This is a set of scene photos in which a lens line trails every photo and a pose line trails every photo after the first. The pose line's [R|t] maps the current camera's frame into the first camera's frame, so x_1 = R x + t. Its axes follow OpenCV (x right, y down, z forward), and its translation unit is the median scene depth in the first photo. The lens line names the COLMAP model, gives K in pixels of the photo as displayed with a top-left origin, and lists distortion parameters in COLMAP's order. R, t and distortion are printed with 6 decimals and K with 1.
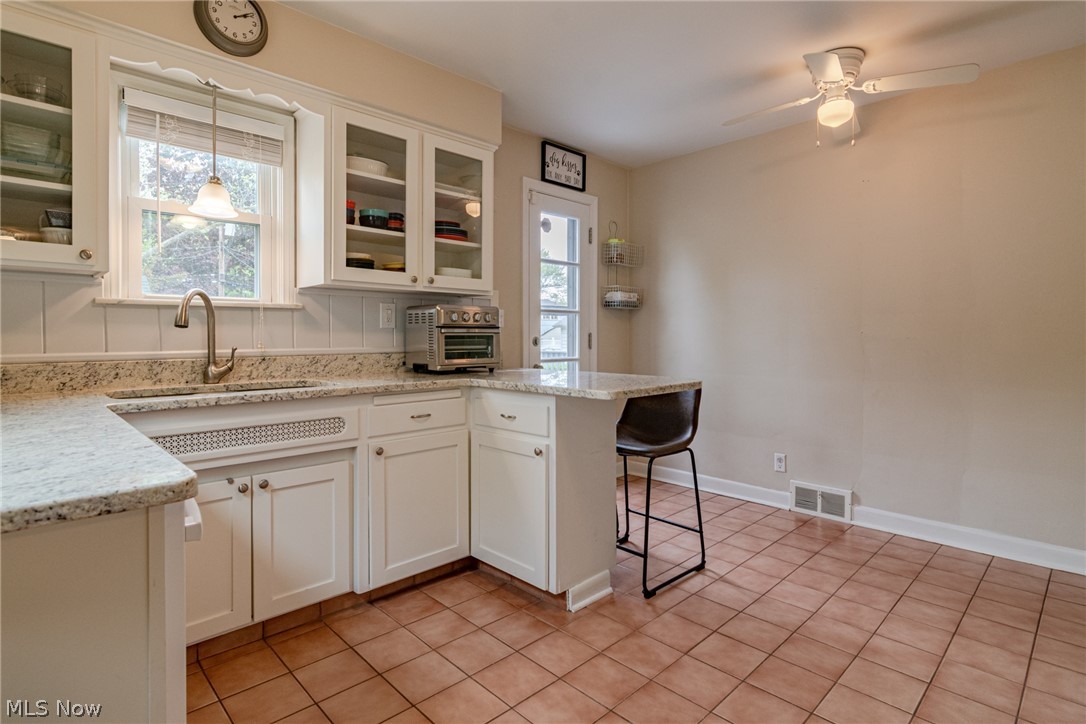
lens RADIAL K [[536.2, 0, 533.4], [0, 536.2, 347.8], [0, 0, 1]] dist [-0.000410, 0.000179]
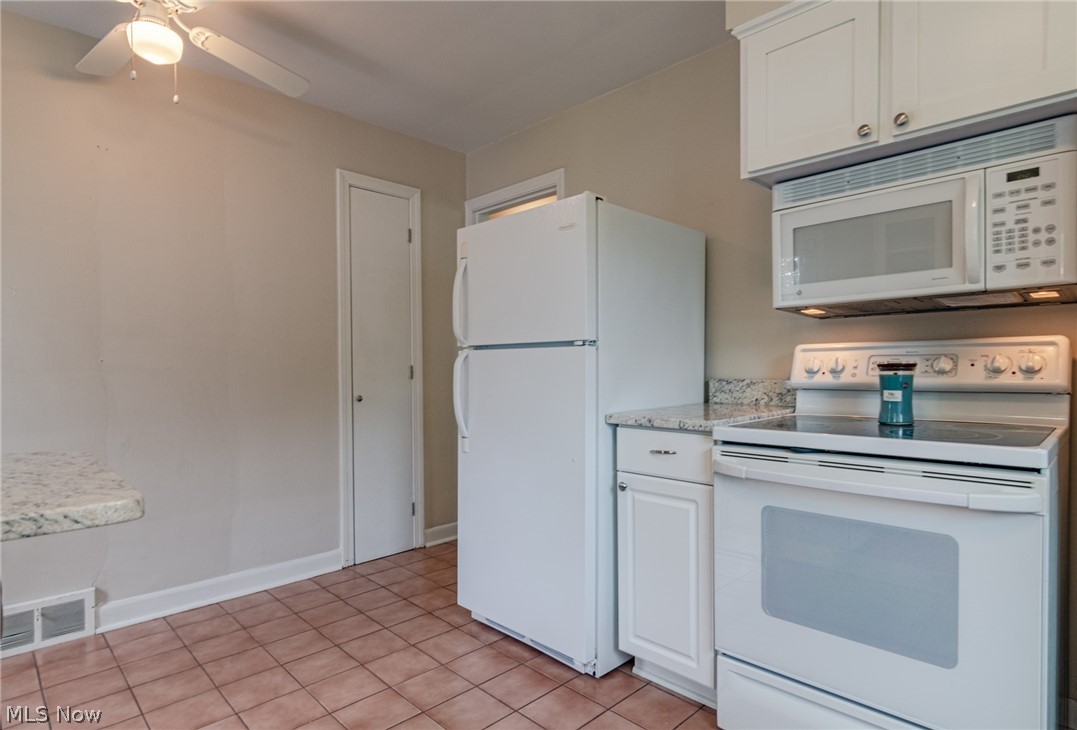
lens RADIAL K [[589.6, 0, 567.7], [0, 589.6, 381.4], [0, 0, 1]] dist [-0.001074, -0.000368]
pose [[-0.033976, -0.026955, 0.999059, -0.225057], [0.026290, 0.999266, 0.027855, -0.005619], [-0.999077, 0.027211, -0.033243, 0.492378]]
